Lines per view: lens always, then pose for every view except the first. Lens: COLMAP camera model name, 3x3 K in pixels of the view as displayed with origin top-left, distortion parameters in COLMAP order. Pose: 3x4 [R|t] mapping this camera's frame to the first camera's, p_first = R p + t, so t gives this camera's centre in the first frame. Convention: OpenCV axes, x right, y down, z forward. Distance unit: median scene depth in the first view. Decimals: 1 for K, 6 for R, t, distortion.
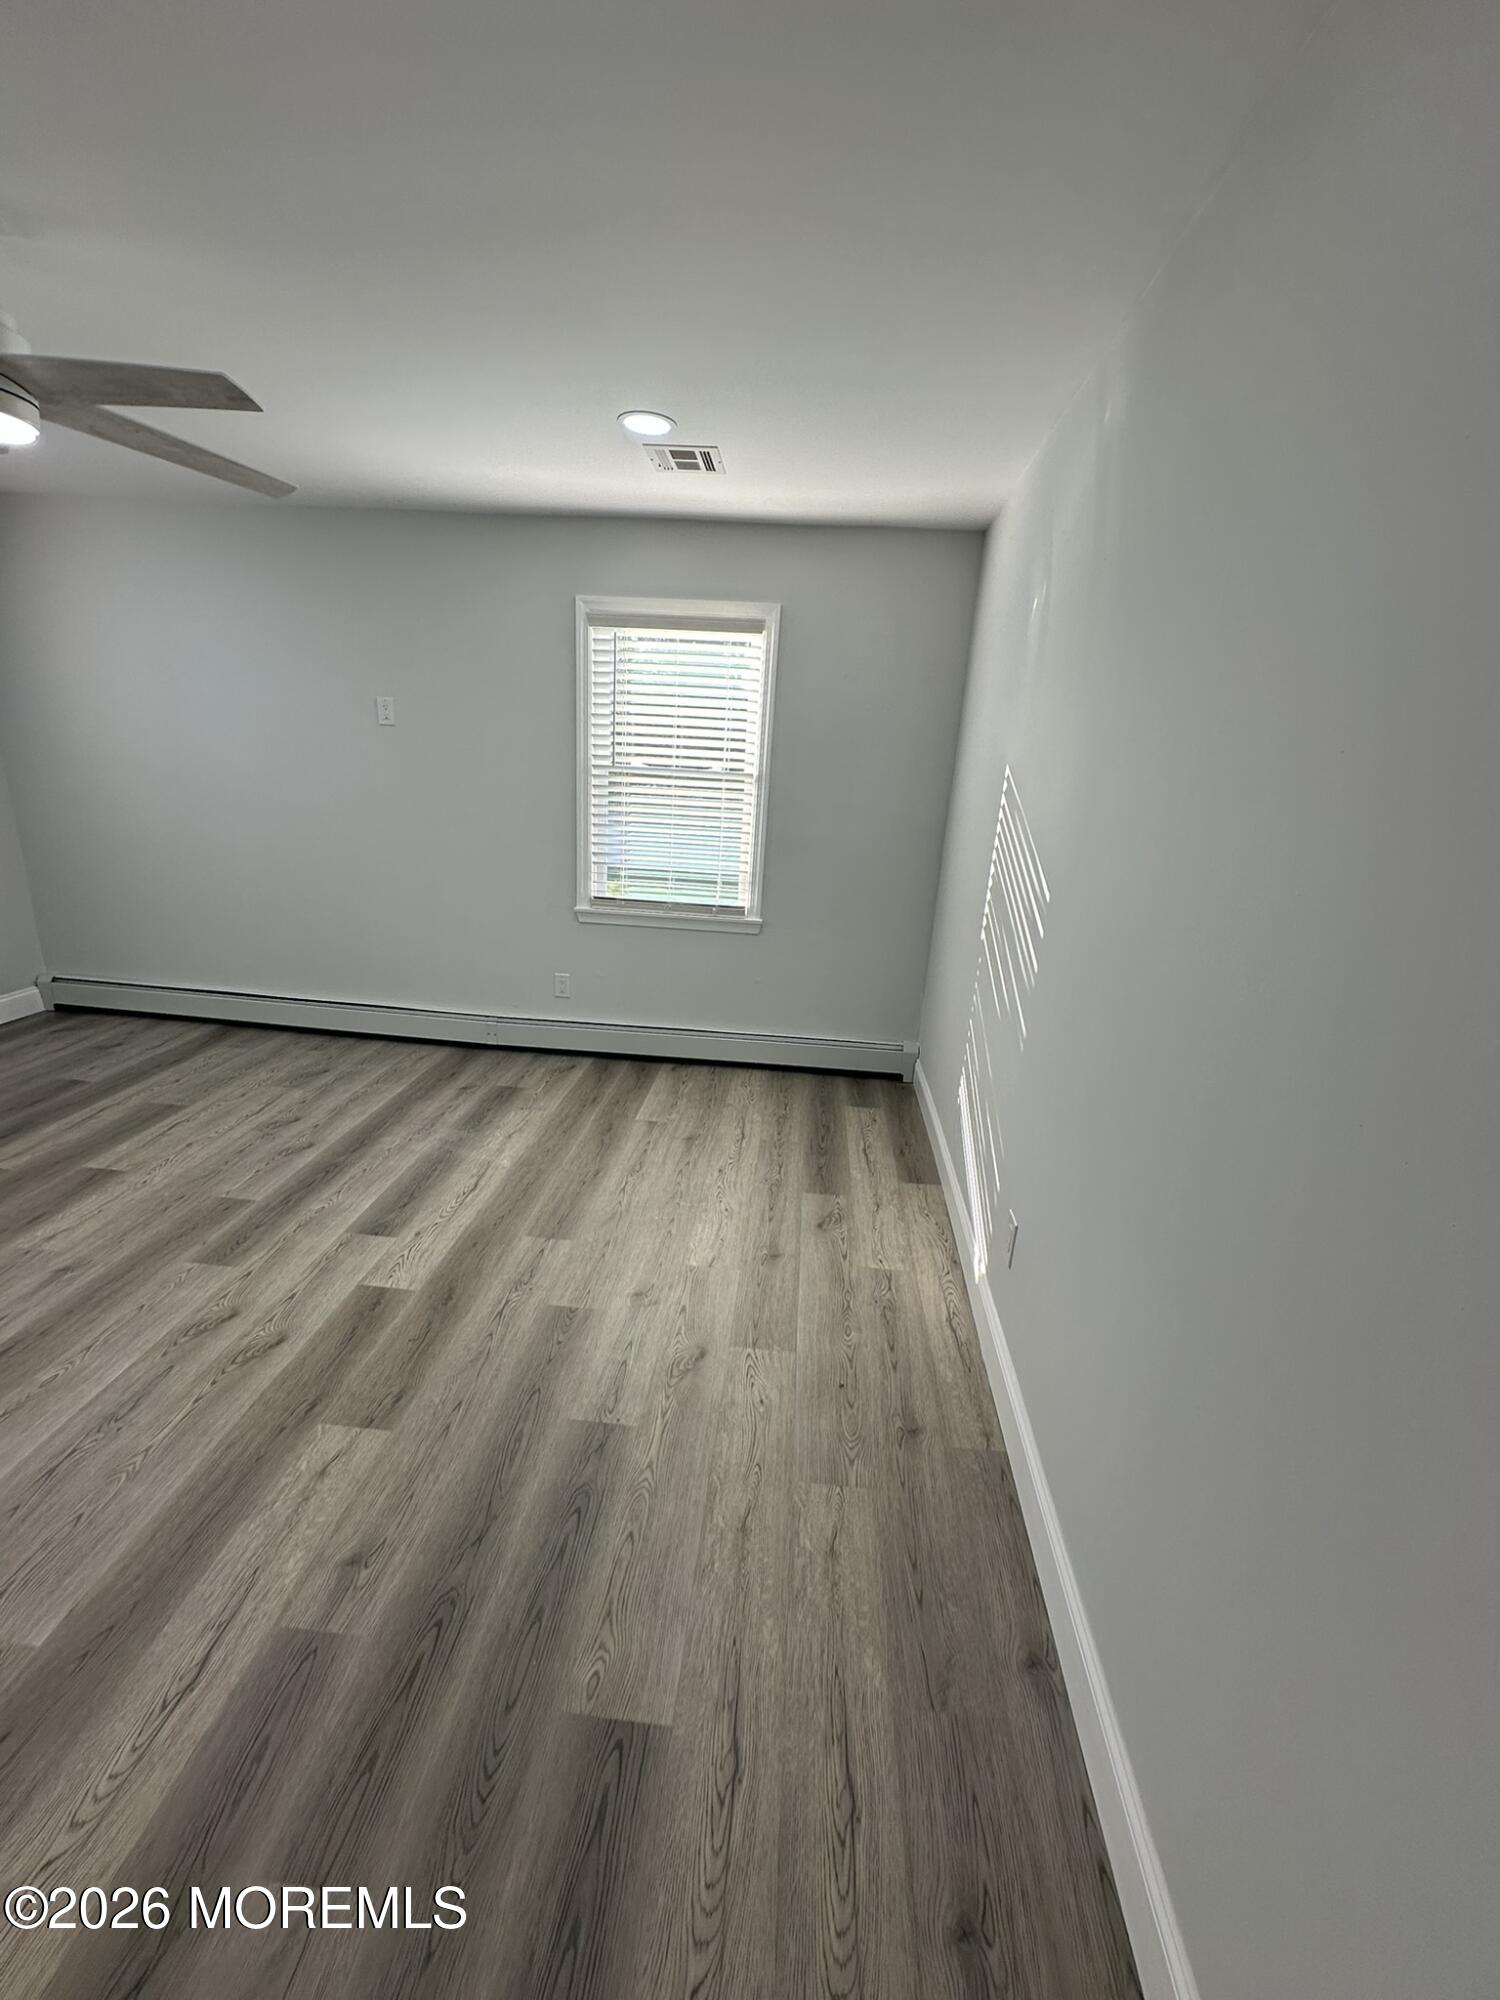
lens RADIAL K [[768.8, 0, 758.6], [0, 768.8, 984.8], [0, 0, 1]] dist [0.001715, 0.000155]
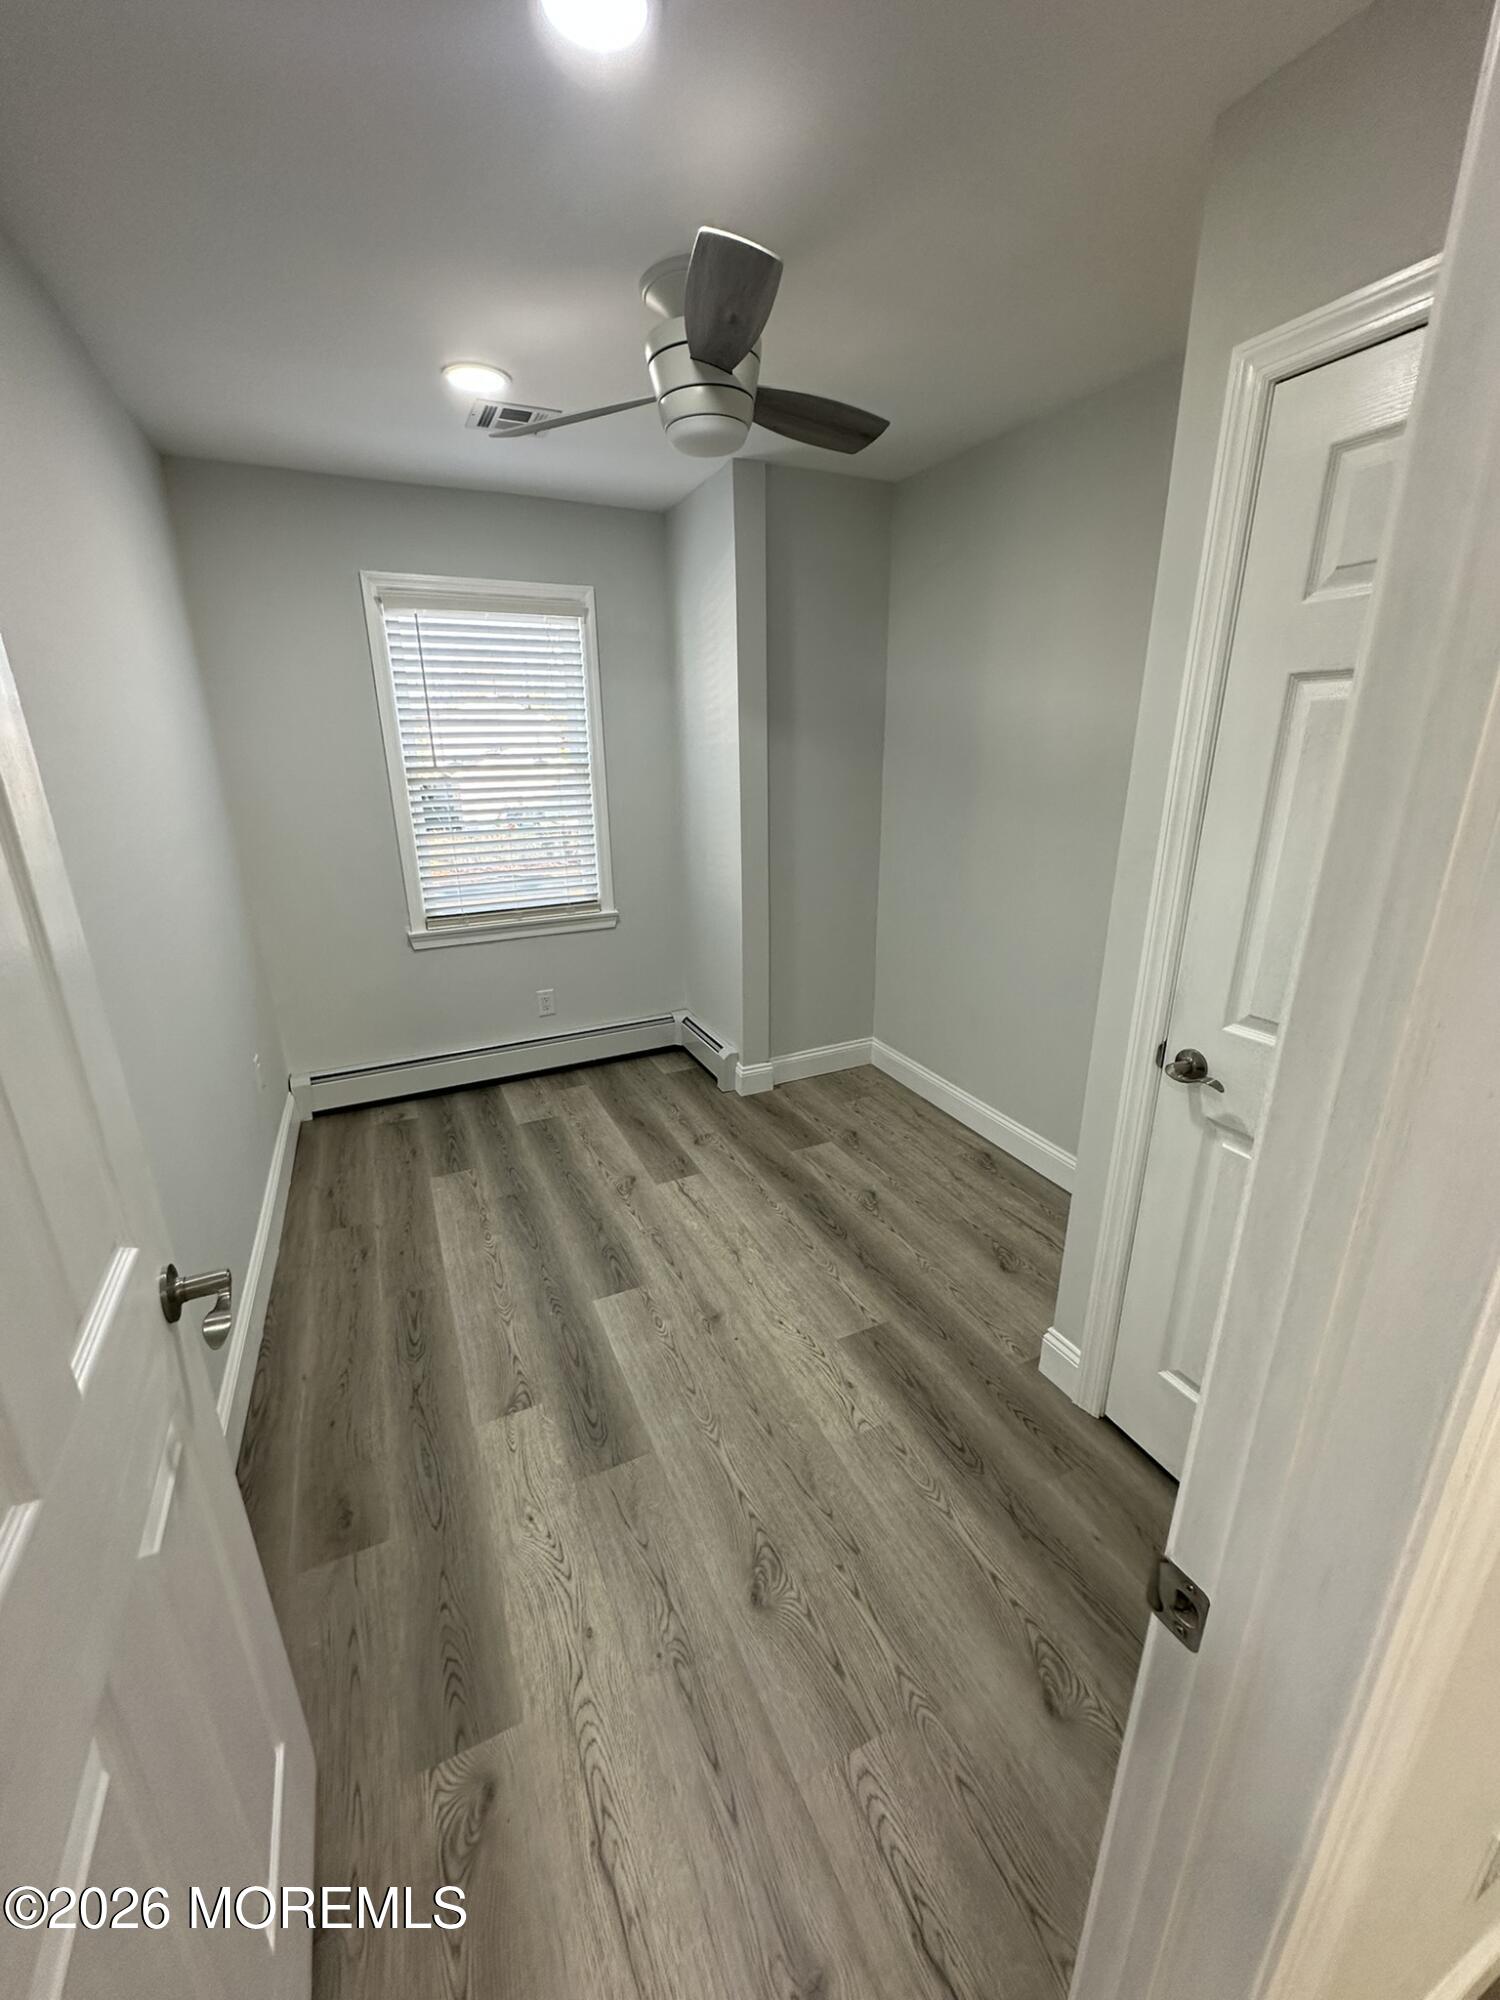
lens RADIAL K [[768.8, 0, 758.6], [0, 768.8, 984.8], [0, 0, 1]] dist [0.001715, 0.000155]
pose [[0.859971, -0.216387, 0.462196, -0.322479], [0.207598, 0.975669, 0.070520, -0.022647], [-0.466210, 0.035306, 0.883969, 0.044484]]
